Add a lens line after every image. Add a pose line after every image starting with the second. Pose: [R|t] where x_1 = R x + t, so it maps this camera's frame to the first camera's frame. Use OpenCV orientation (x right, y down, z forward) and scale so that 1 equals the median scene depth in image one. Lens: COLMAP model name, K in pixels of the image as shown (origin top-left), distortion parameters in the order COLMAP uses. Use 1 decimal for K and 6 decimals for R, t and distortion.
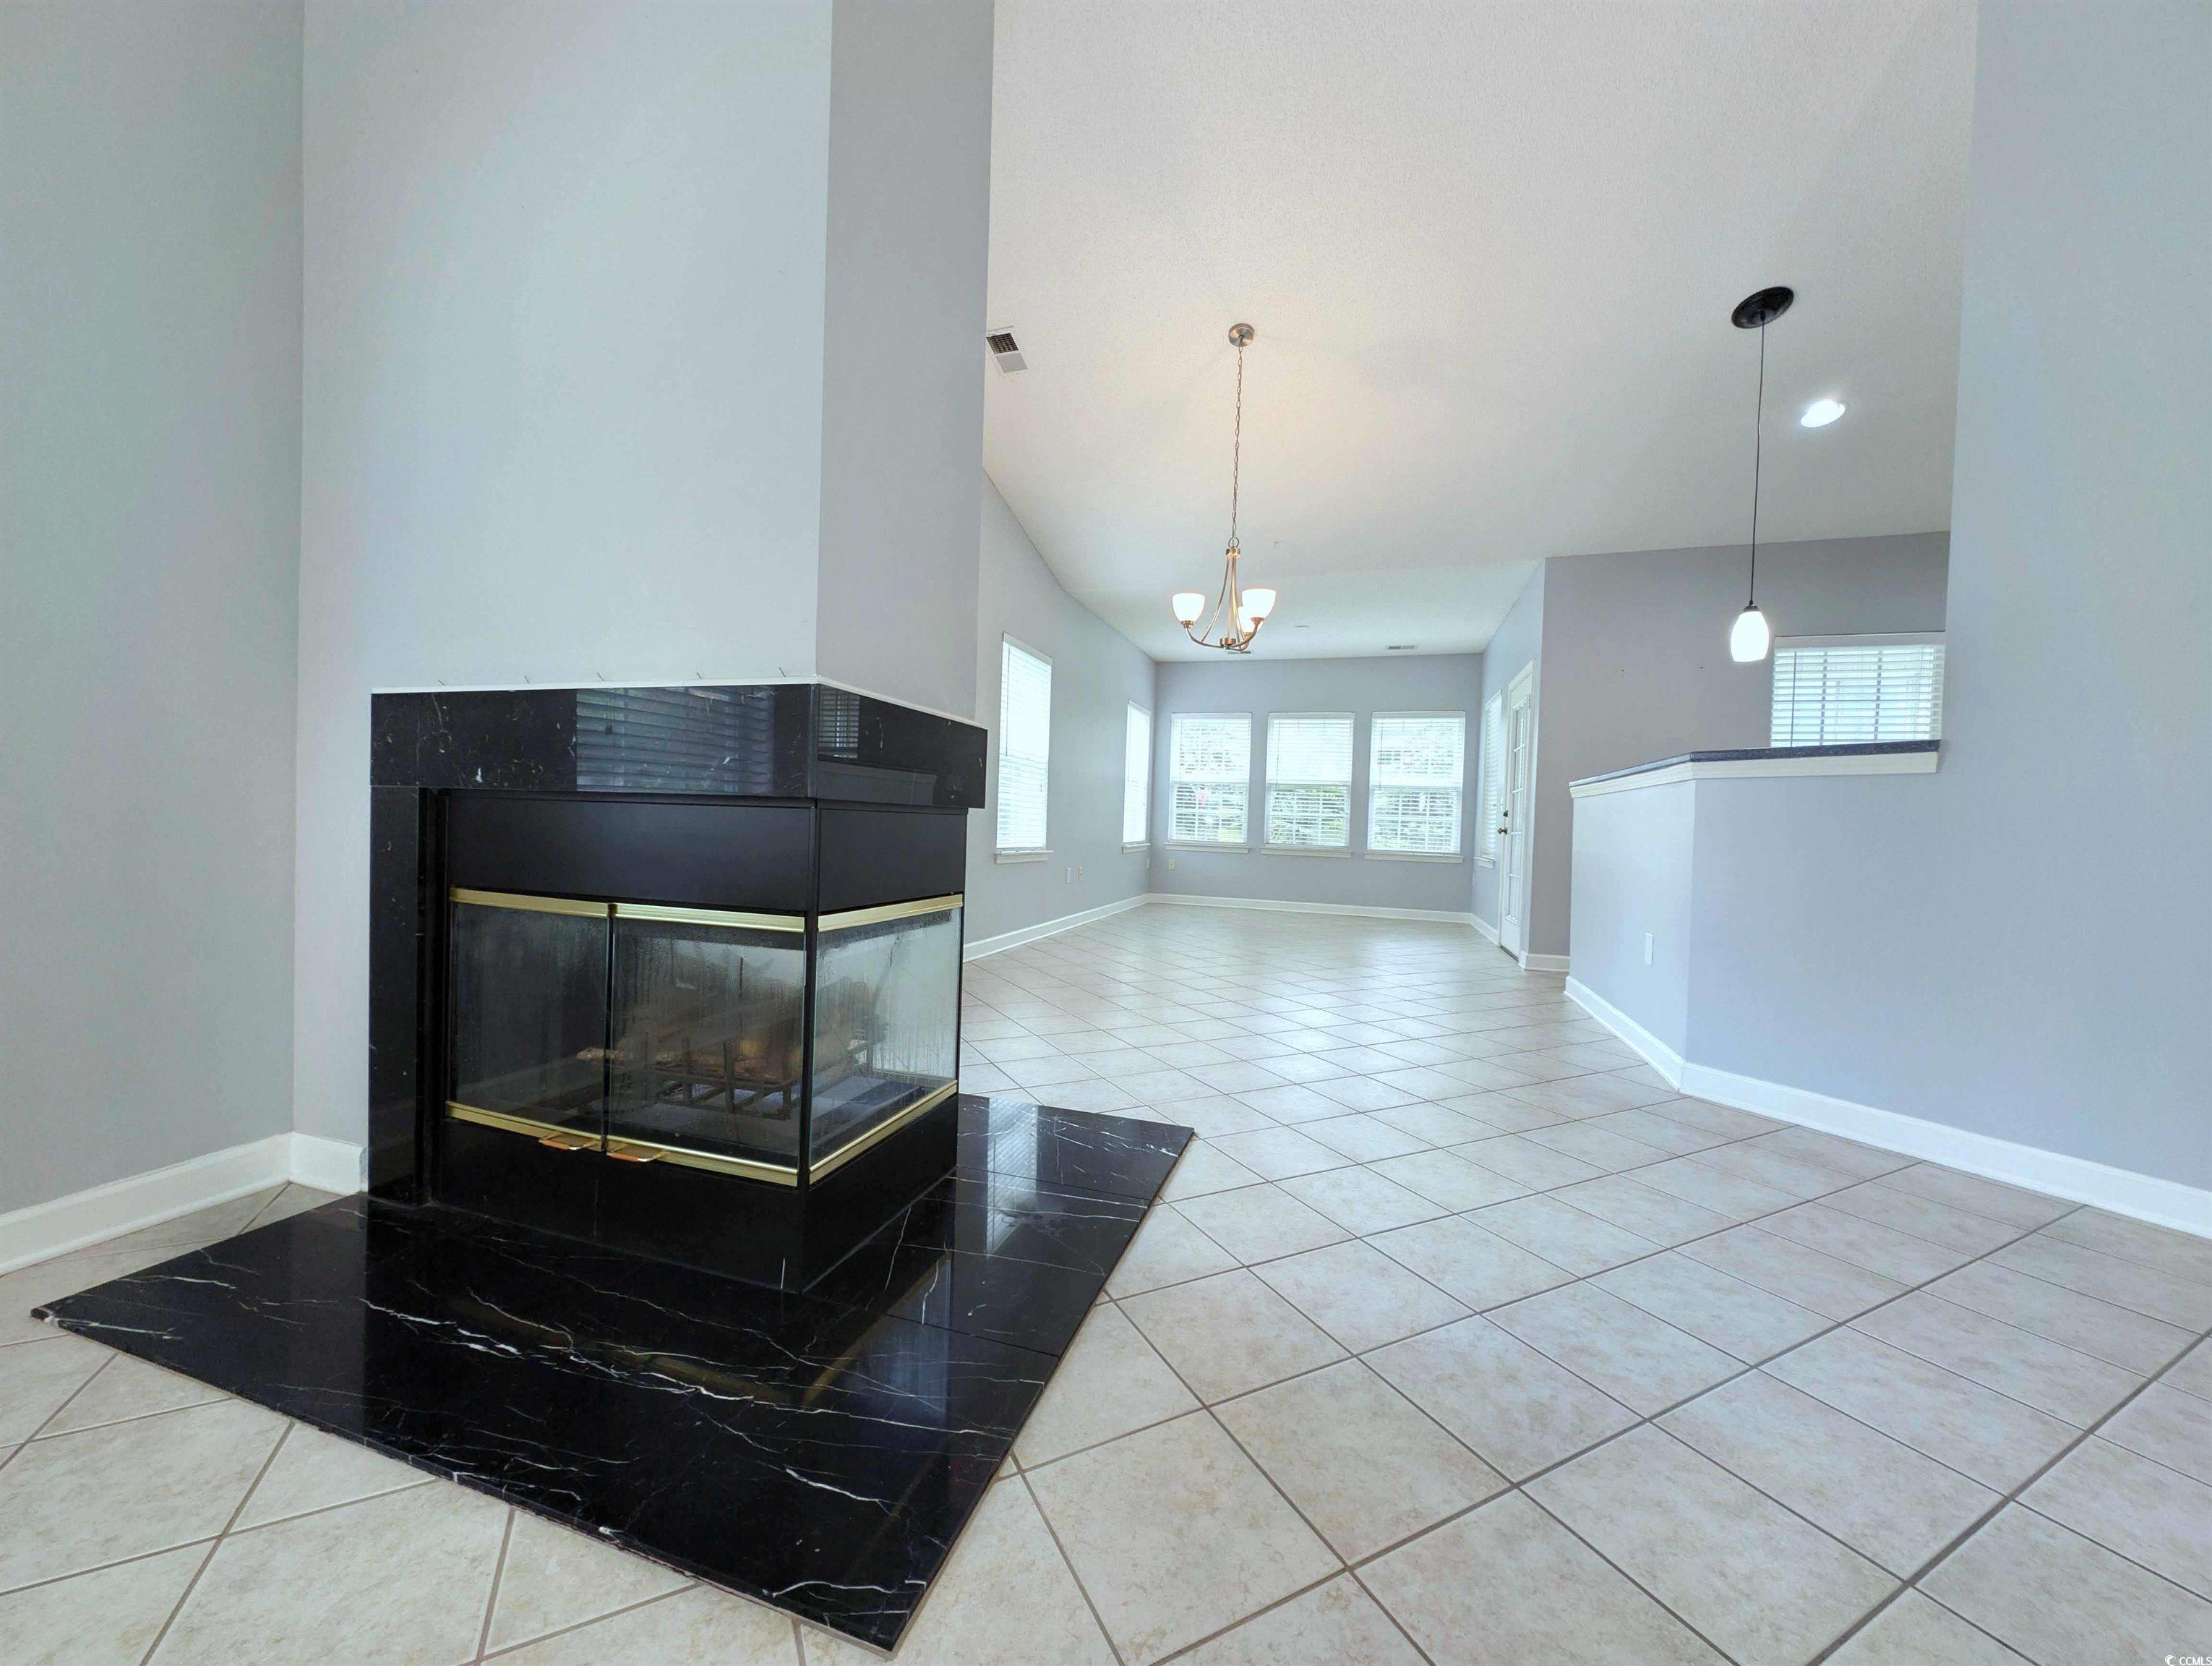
lens RADIAL K [[834.3, 0, 1102.3], [0, 834.3, 837.9], [0, 0, 1]] dist [0.013105, -0.004916]
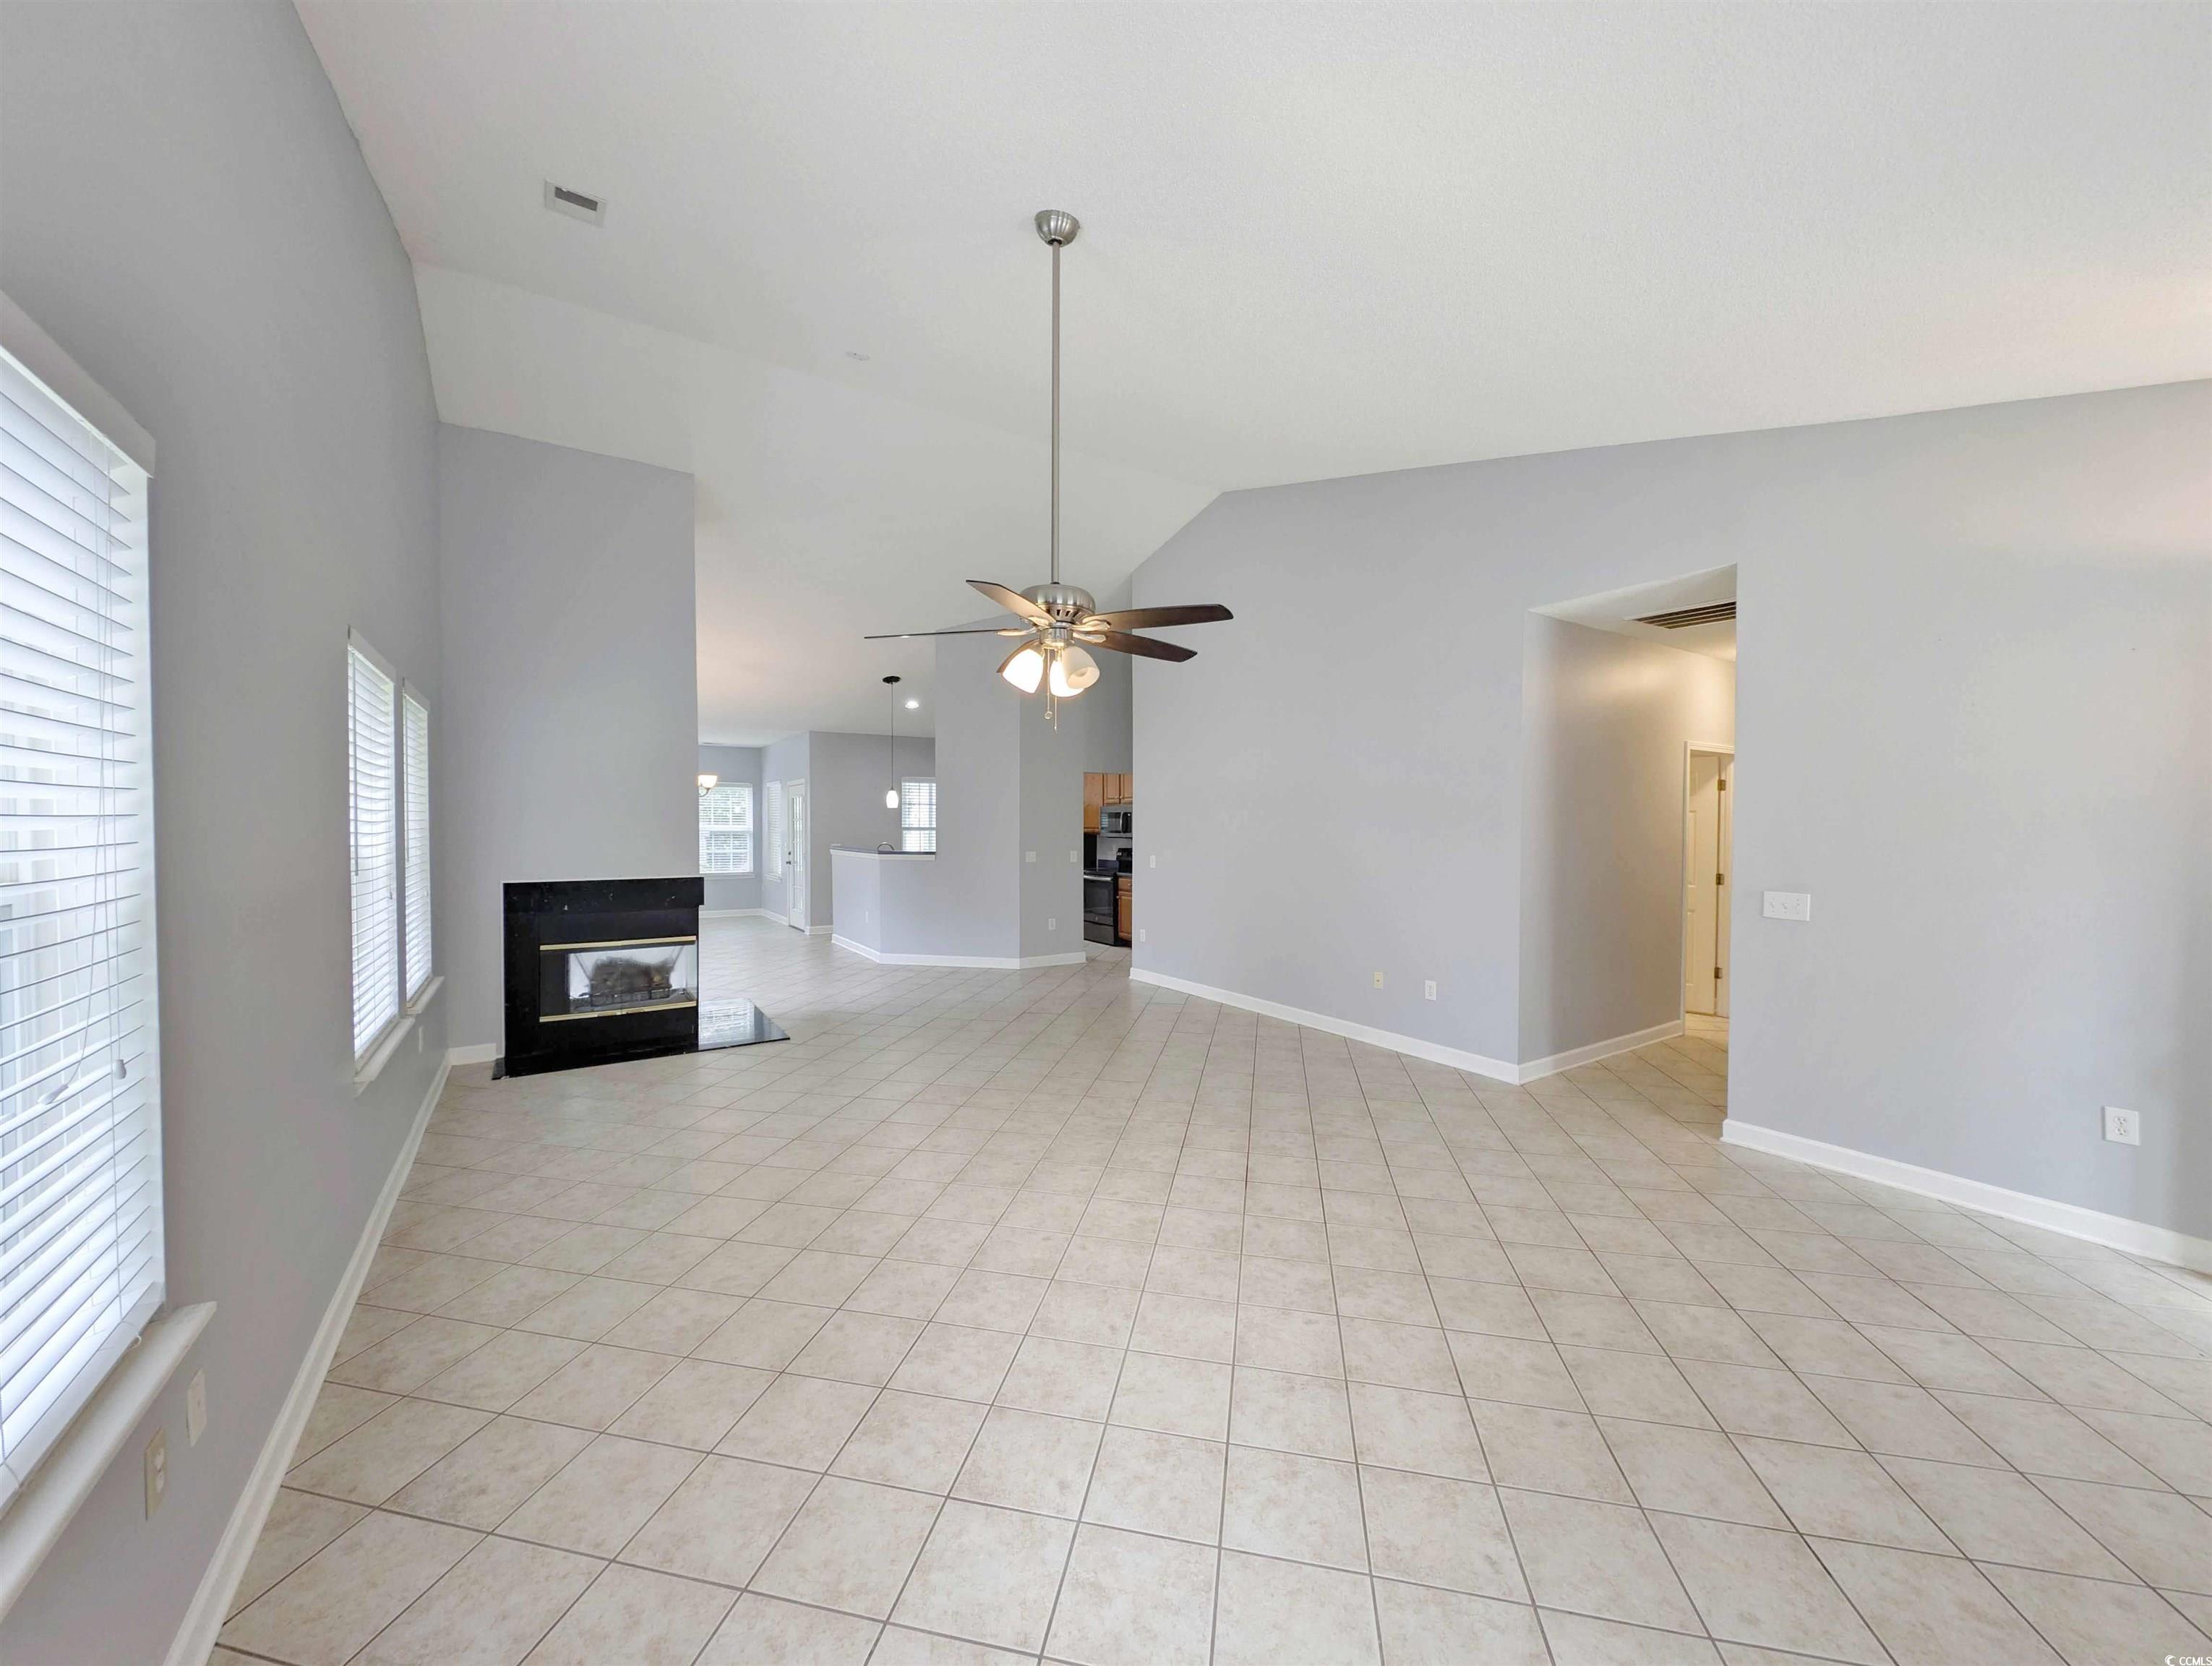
lens RADIAL K [[834.3, 0, 1097.6], [0, 834.3, 833.5], [0, 0, 1]] dist [0.013105, -0.004916]
pose [[0.633652, -0.040312, 0.772567, -0.379649], [0.031359, 0.999159, 0.026415, -0.075193], [-0.772982, 0.007489, 0.634383, -0.517593]]
